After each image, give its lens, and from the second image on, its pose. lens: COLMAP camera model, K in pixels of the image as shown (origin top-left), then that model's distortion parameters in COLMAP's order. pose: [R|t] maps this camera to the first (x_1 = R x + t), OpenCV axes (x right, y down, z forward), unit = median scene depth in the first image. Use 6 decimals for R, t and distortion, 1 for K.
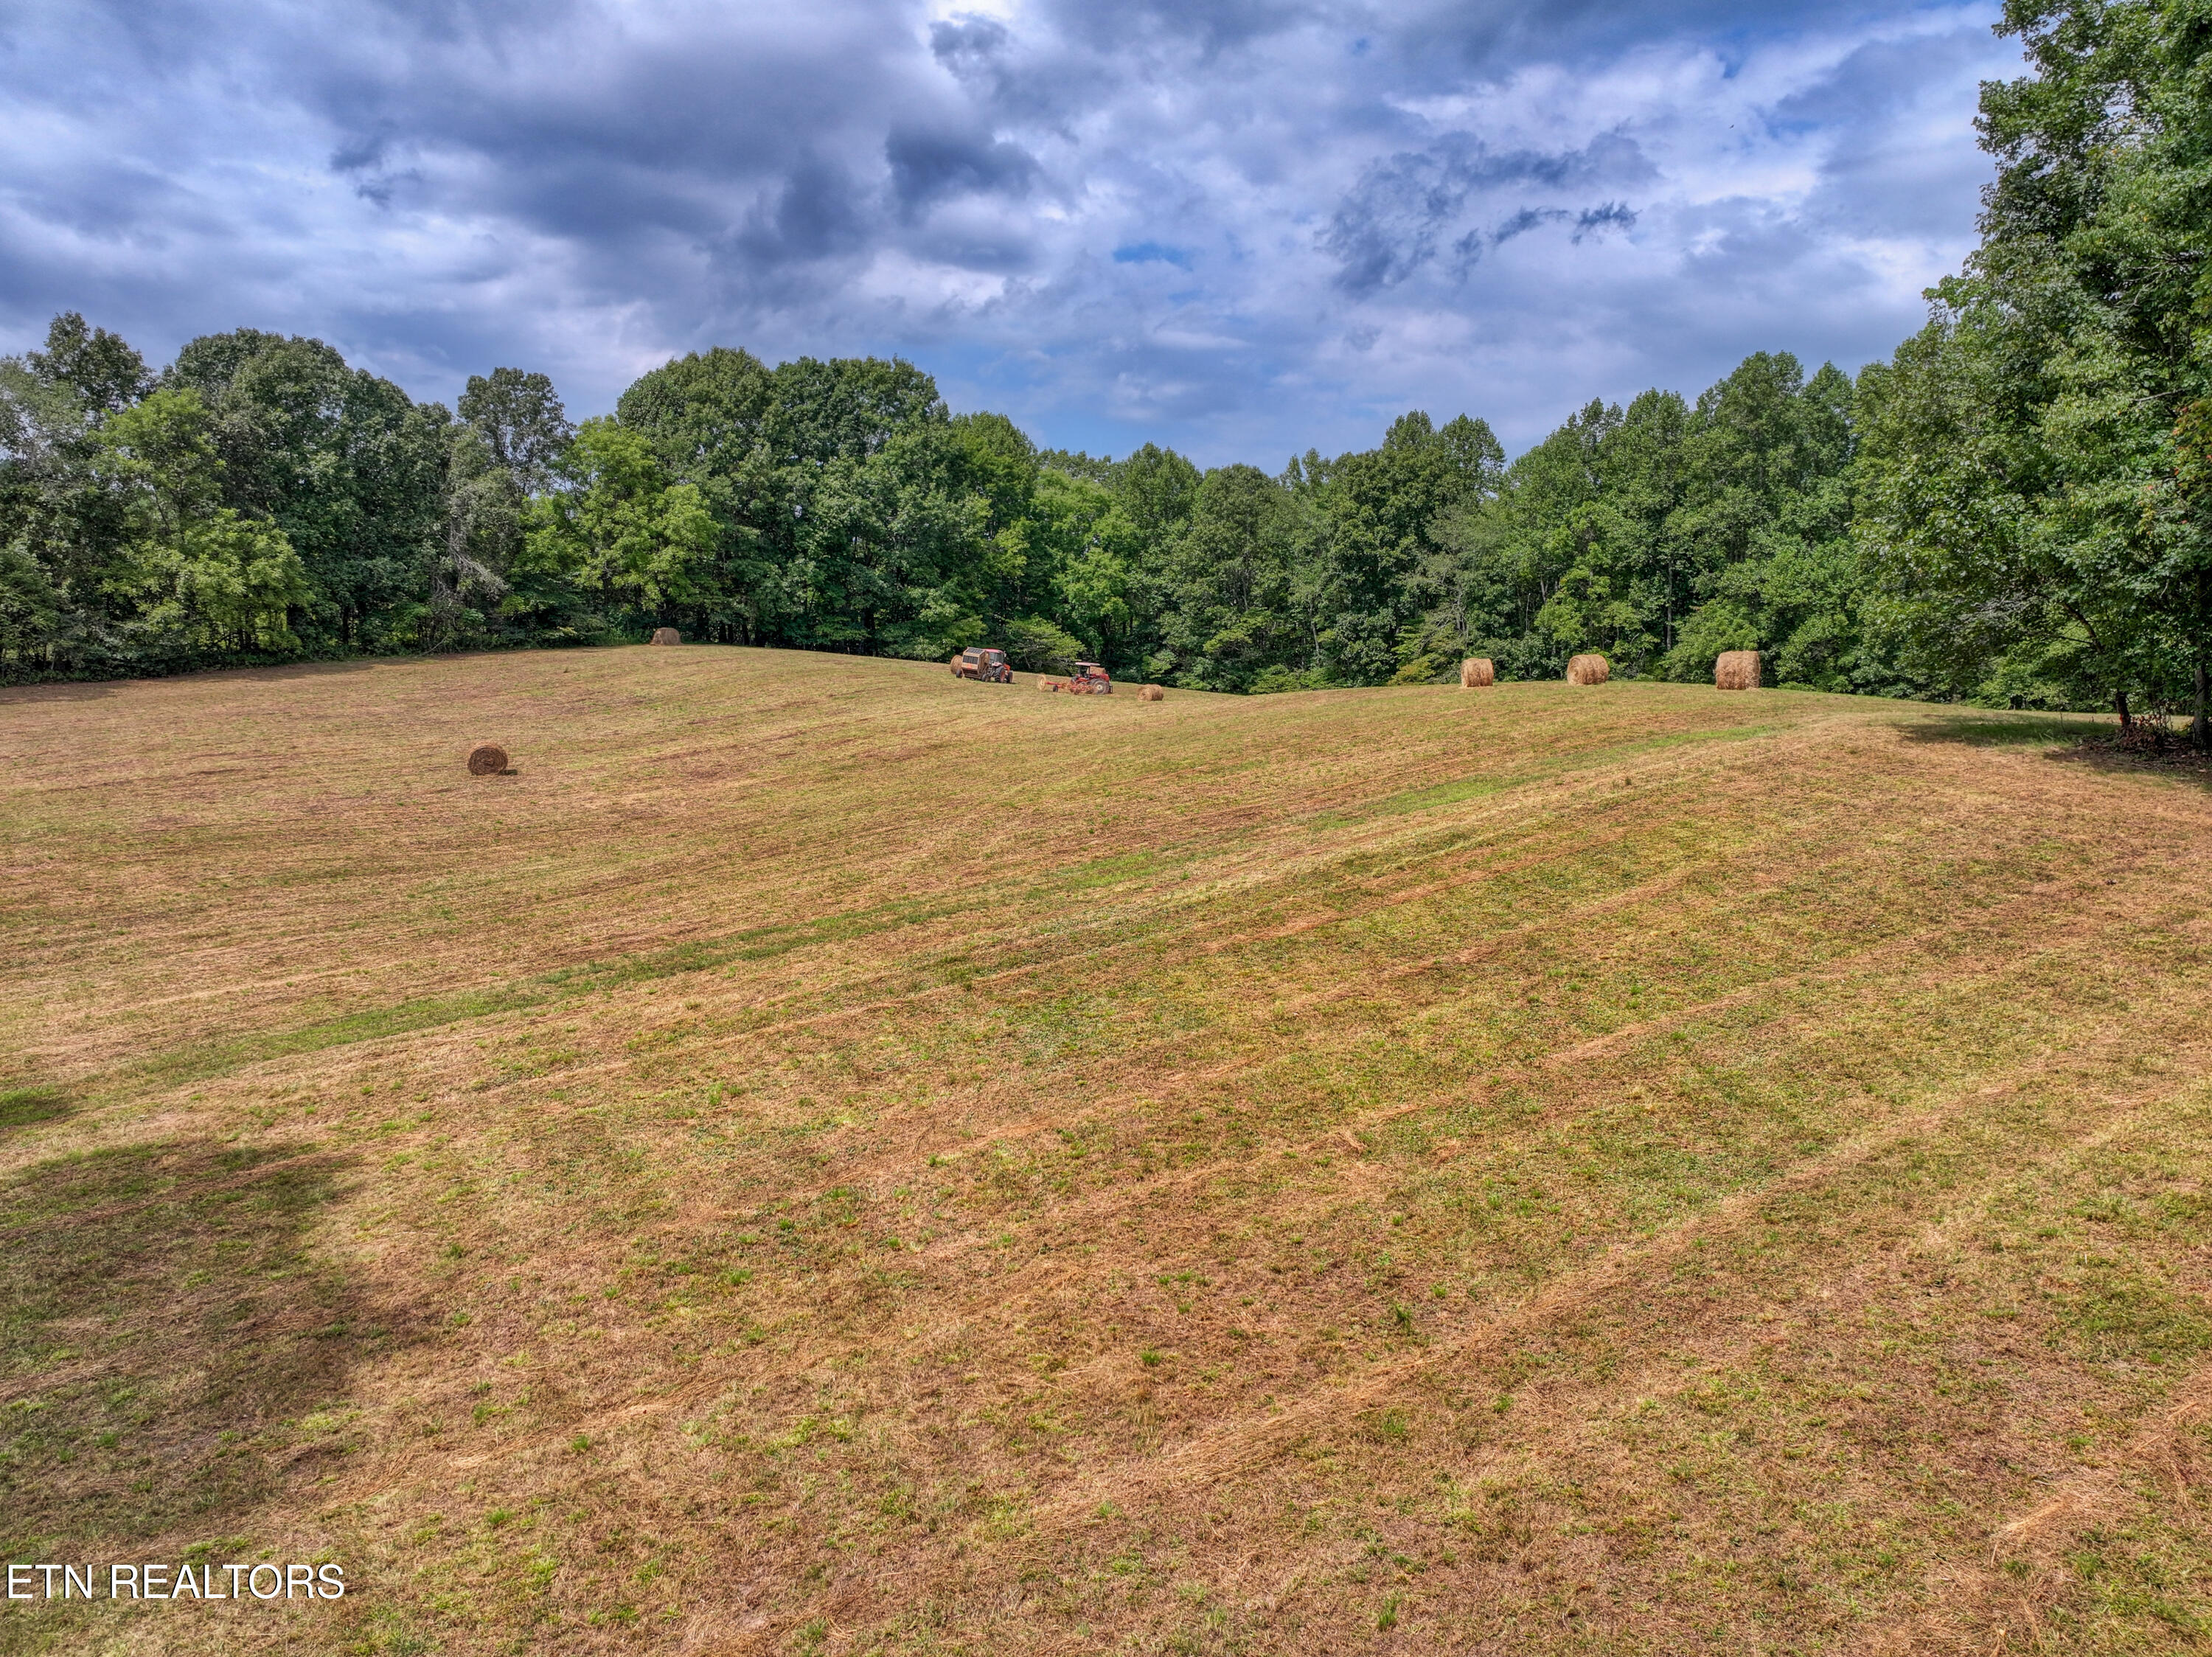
lens RADIAL K [[1552.7, 0, 1111.7], [0, 1552.7, 823.9], [0, 0, 1]] dist [-0.000940, 0.012278]
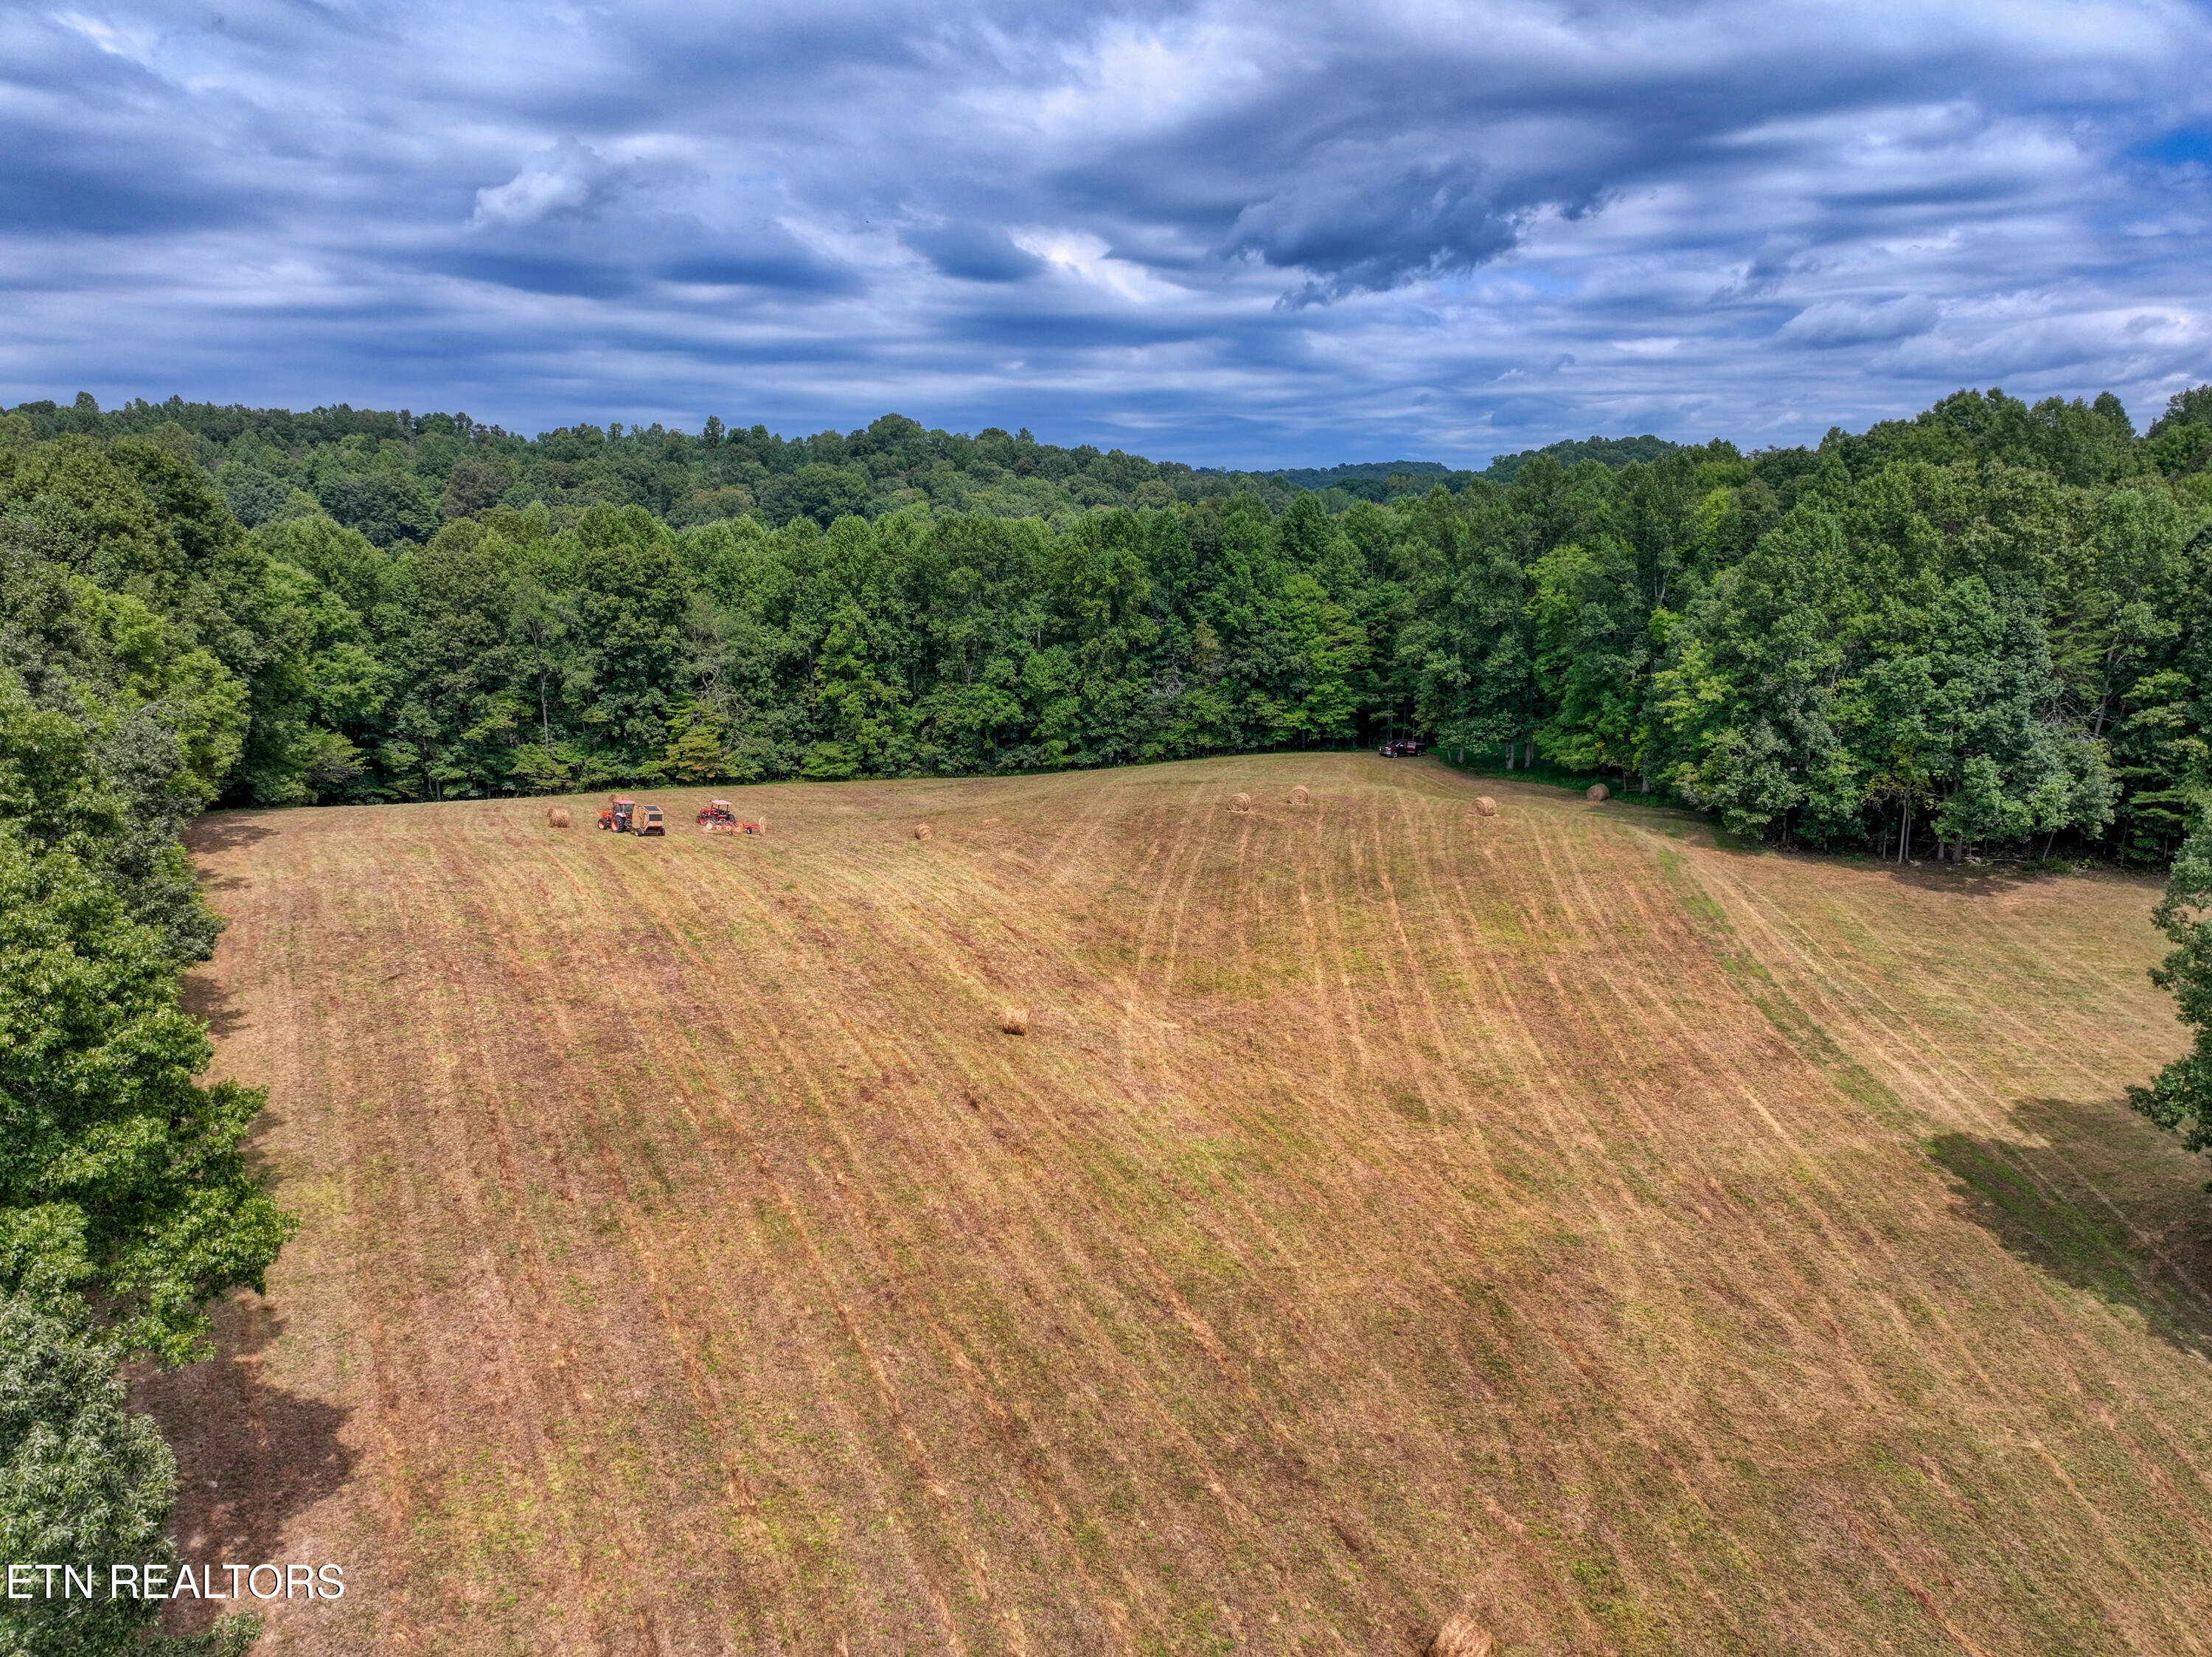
lens RADIAL K [[1552.7, 0, 1109.1], [0, 1552.7, 824.4], [0, 0, 1]] dist [-0.000940, 0.012278]
pose [[0.437840, -0.180788, 0.880688, -0.704146], [0.098323, 0.983326, 0.152976, -0.184245], [-0.893660, 0.019613, 0.448315, 0.198138]]
